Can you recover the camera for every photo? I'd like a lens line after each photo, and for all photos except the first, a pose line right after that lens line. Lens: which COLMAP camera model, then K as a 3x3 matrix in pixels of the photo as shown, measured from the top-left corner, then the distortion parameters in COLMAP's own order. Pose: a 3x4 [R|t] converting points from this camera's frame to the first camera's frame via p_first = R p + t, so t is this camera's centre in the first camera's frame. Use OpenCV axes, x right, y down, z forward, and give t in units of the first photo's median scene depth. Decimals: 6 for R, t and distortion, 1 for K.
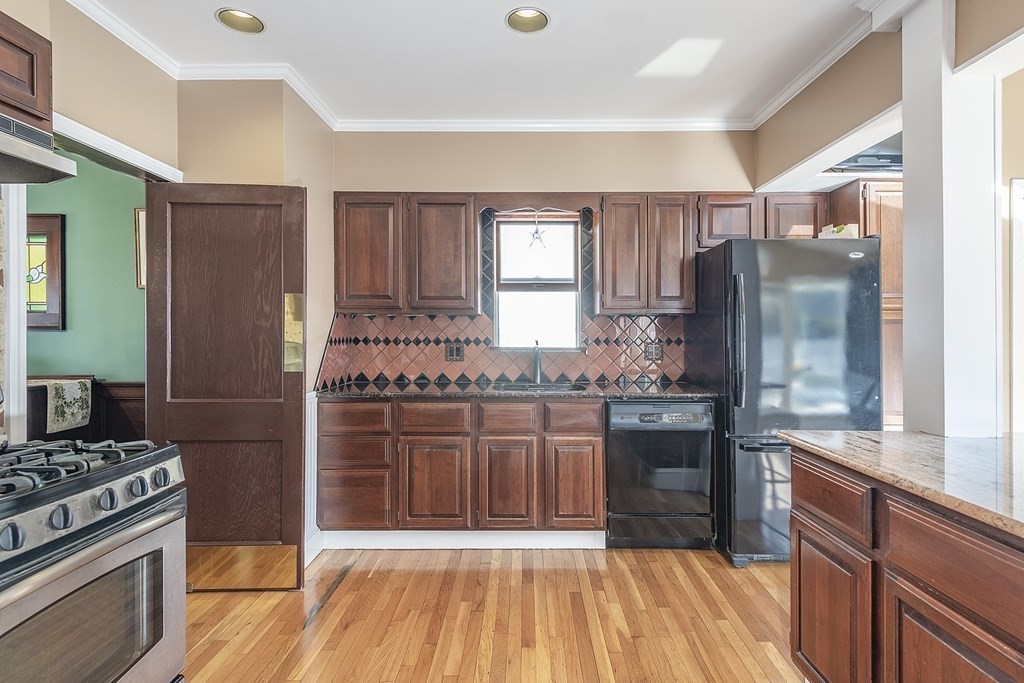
lens RADIAL K [[519.2, 0, 518.0], [0, 519.2, 332.8], [0, 0, 1]] dist [0.017662, -0.001965]
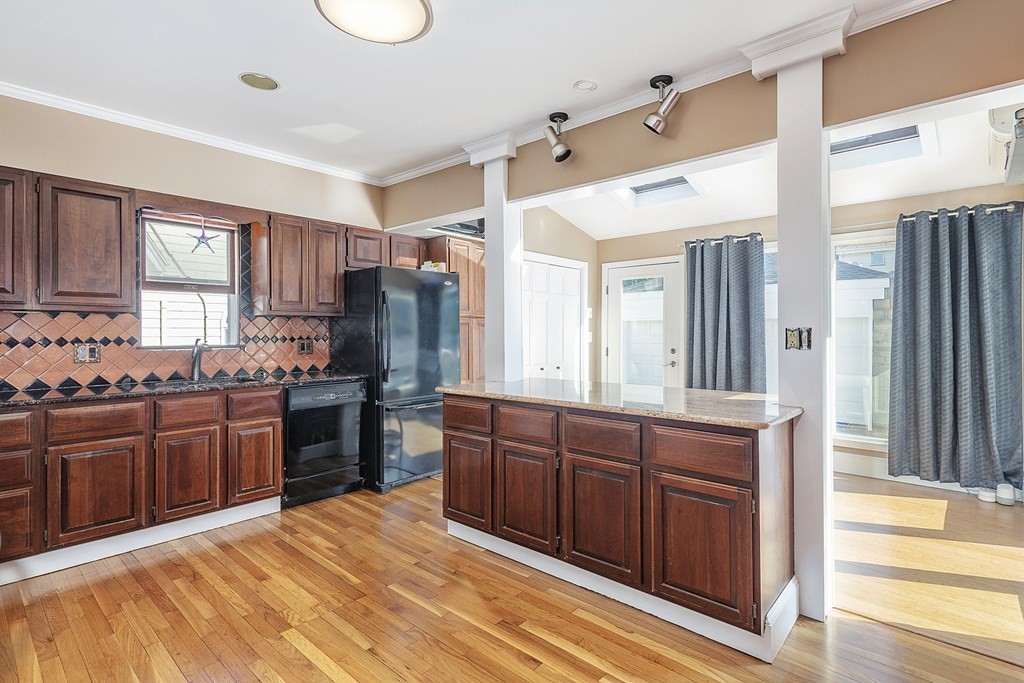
lens RADIAL K [[519.2, 0, 512.3], [0, 519.2, 335.1], [0, 0, 1]] dist [0.017662, -0.001965]
pose [[0.674975, -0.008858, 0.737788, -0.357984], [0.003873, 0.999957, 0.008462, 0.000181], [-0.737831, -0.002854, 0.674980, -0.209049]]
